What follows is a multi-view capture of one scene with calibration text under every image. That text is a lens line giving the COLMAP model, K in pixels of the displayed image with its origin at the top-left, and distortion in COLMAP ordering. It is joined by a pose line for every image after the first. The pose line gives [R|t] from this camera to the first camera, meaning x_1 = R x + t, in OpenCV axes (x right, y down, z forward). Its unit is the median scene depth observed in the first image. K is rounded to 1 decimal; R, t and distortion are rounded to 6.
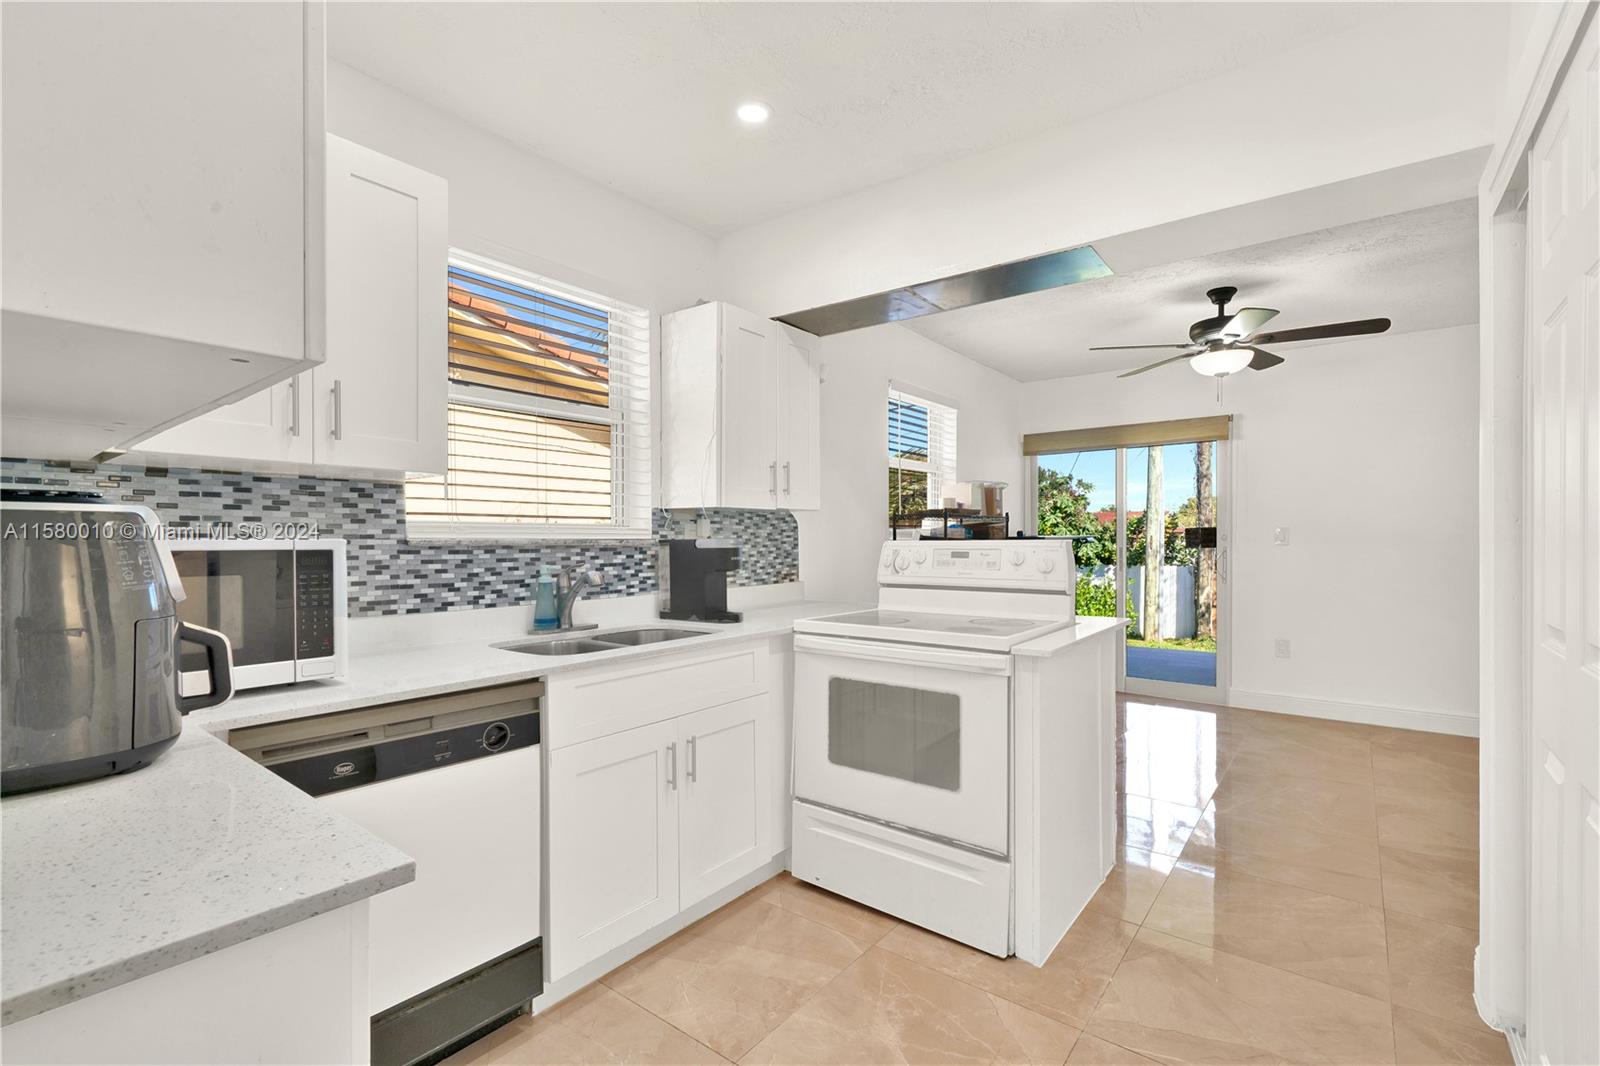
lens RADIAL K [[706.4, 0, 789.9], [0, 706.4, 533.0], [0, 0, 1]] dist [-0.000687, 0.000548]
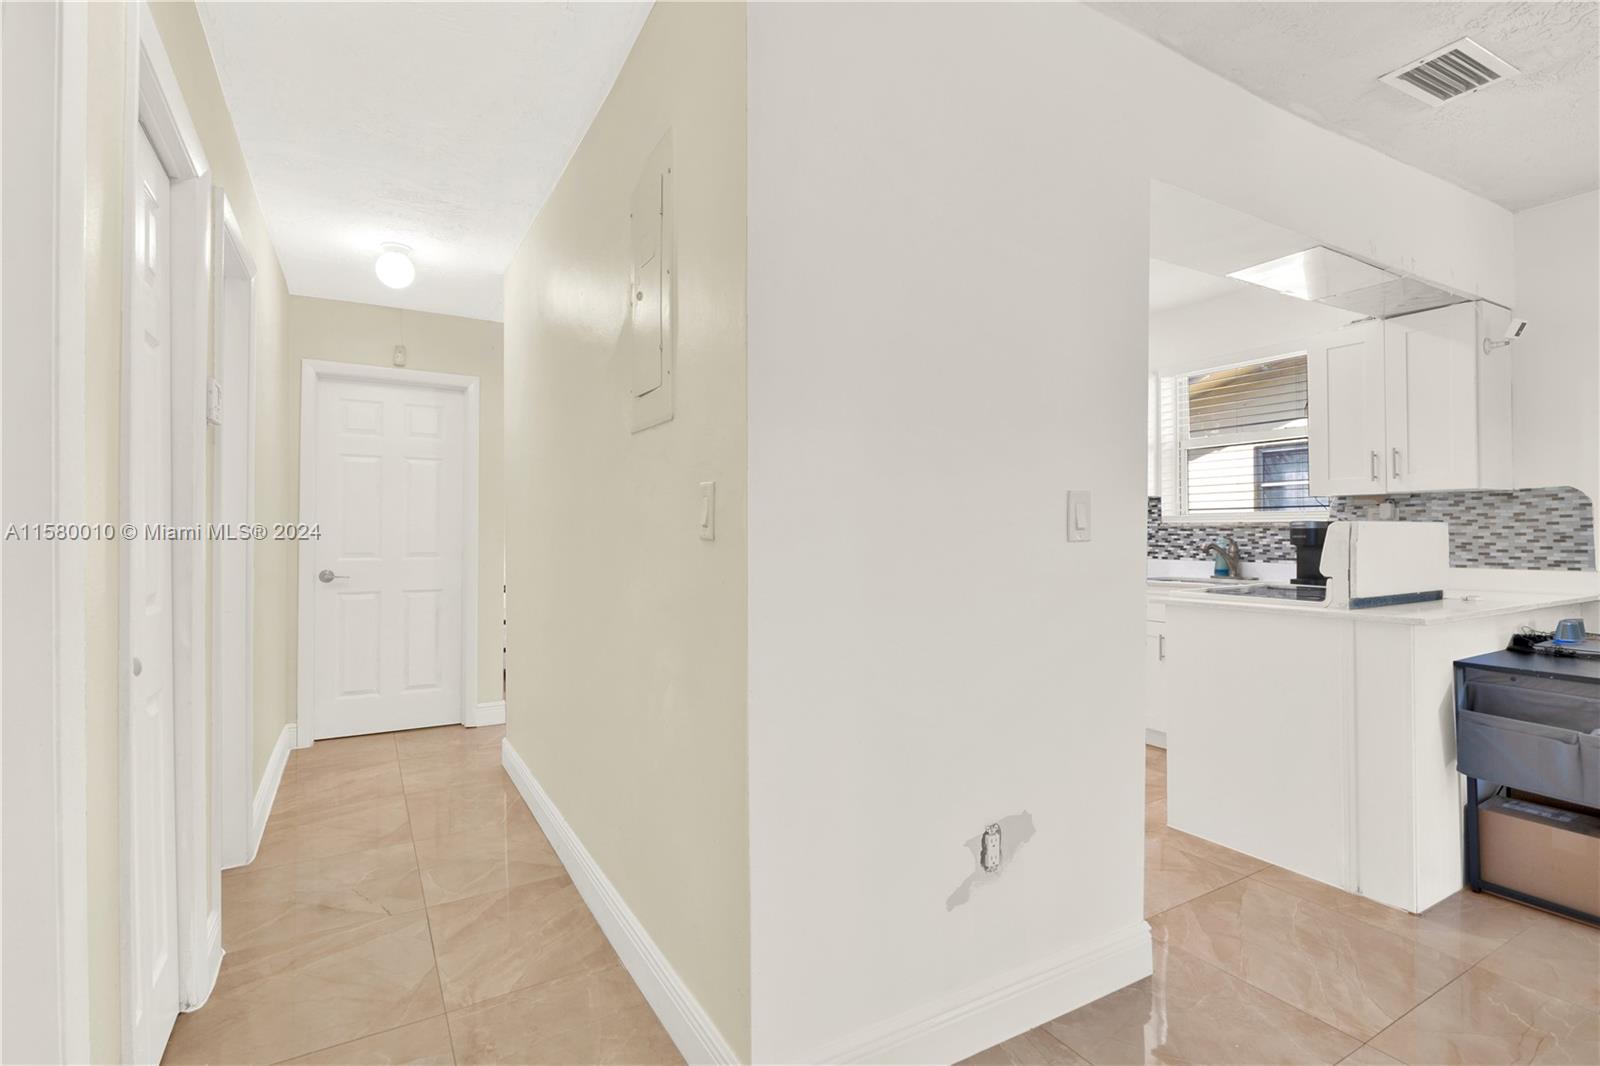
lens RADIAL K [[743.2, 0, 794.6], [0, 743.2, 529.5], [0, 0, 1]] dist [0.002473, 0.000166]
pose [[-0.357644, 0.006396, -0.933836, 1.815602], [0.018613, 0.999827, -0.000281, 0.006600], [0.933672, -0.017482, -0.357701, 0.734575]]
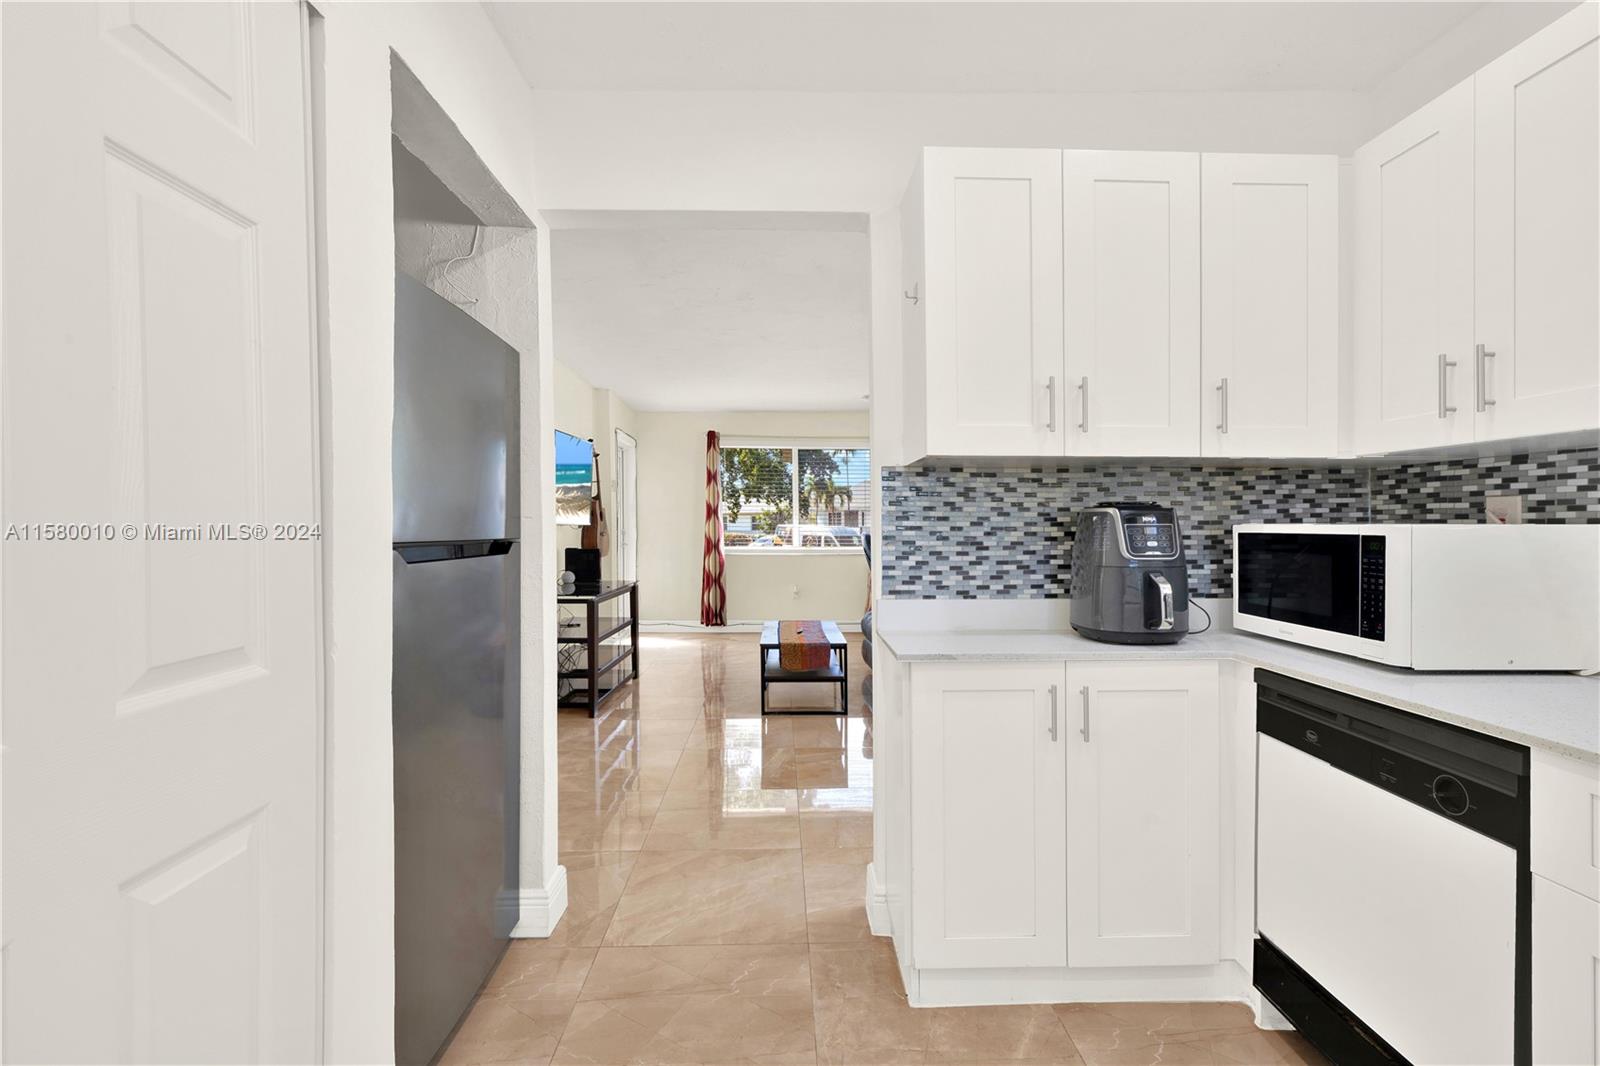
lens RADIAL K [[697.8, 0, 801.4], [0, 697.8, 528.3], [0, 0, 1]] dist [0.000243, 0.000101]
pose [[-0.756433, 0.007173, -0.654032, 0.424032], [0.011864, 0.999926, -0.002755, 0.003372], [0.653964, -0.009843, -0.756462, 0.822143]]
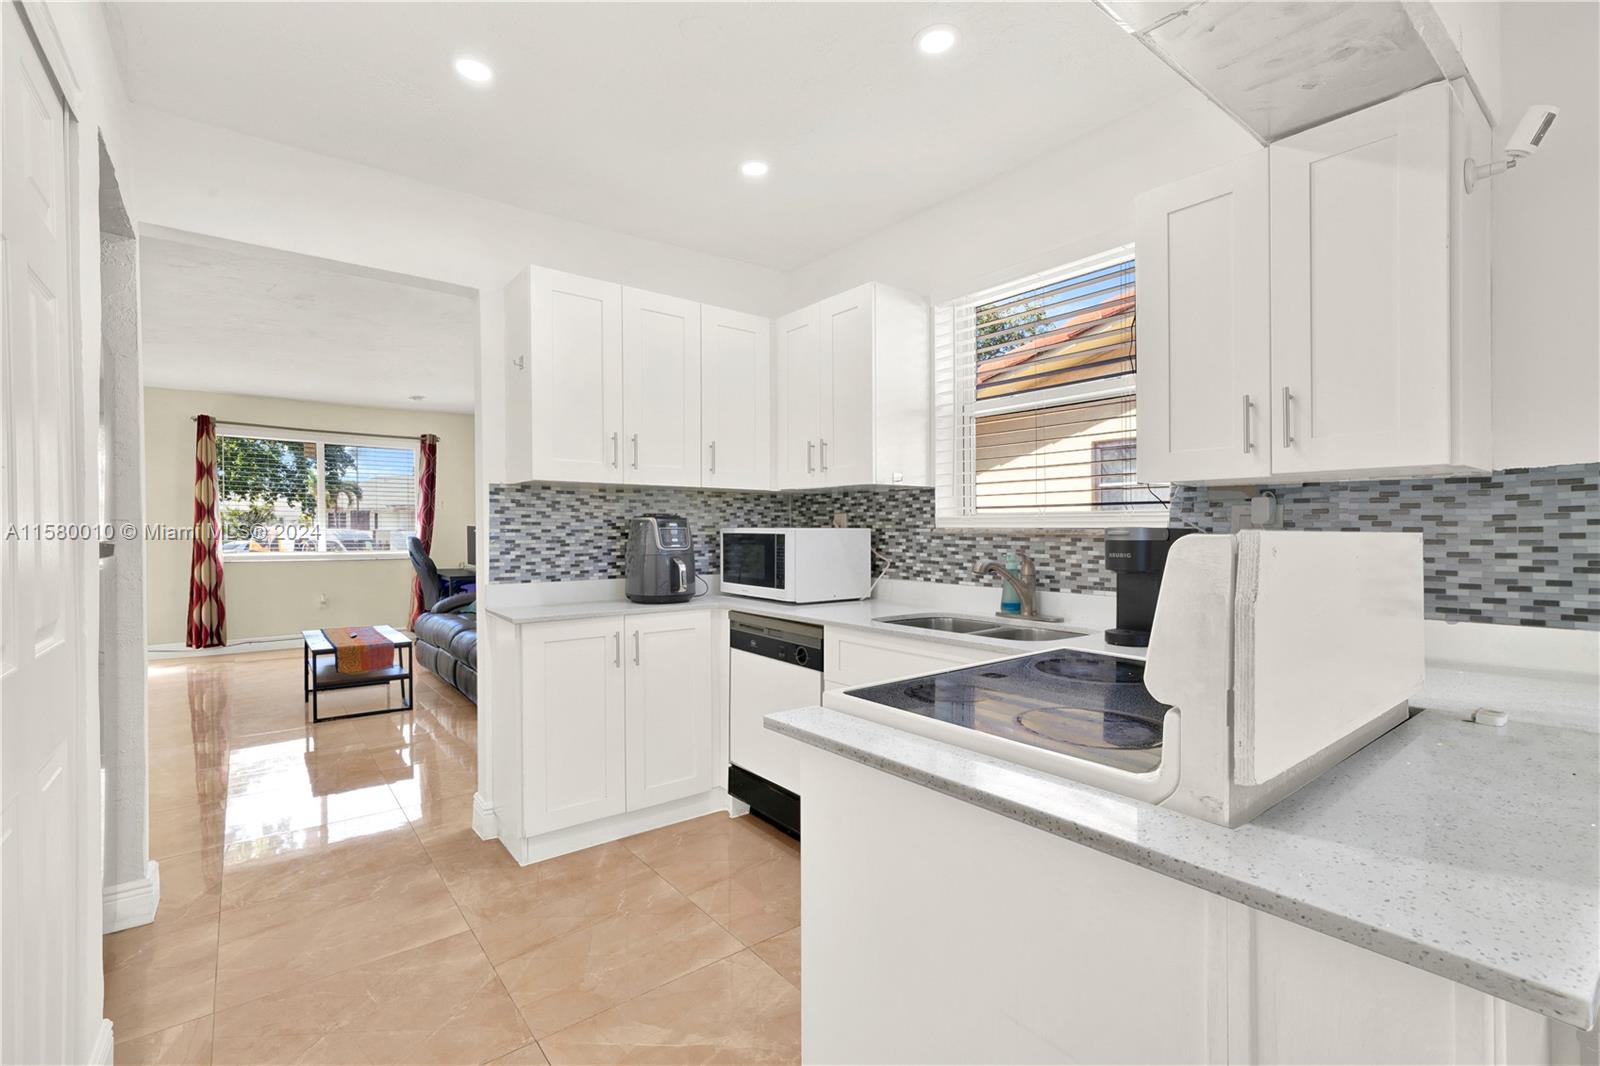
lens RADIAL K [[706.4, 0, 789.9], [0, 706.4, 533.0], [0, 0, 1]] dist [-0.000687, 0.000548]
pose [[-0.231589, 0.010585, -0.972756, 0.824756], [0.013057, 0.999885, 0.007772, 0.003396], [0.972726, -0.010901, -0.231700, 0.992393]]
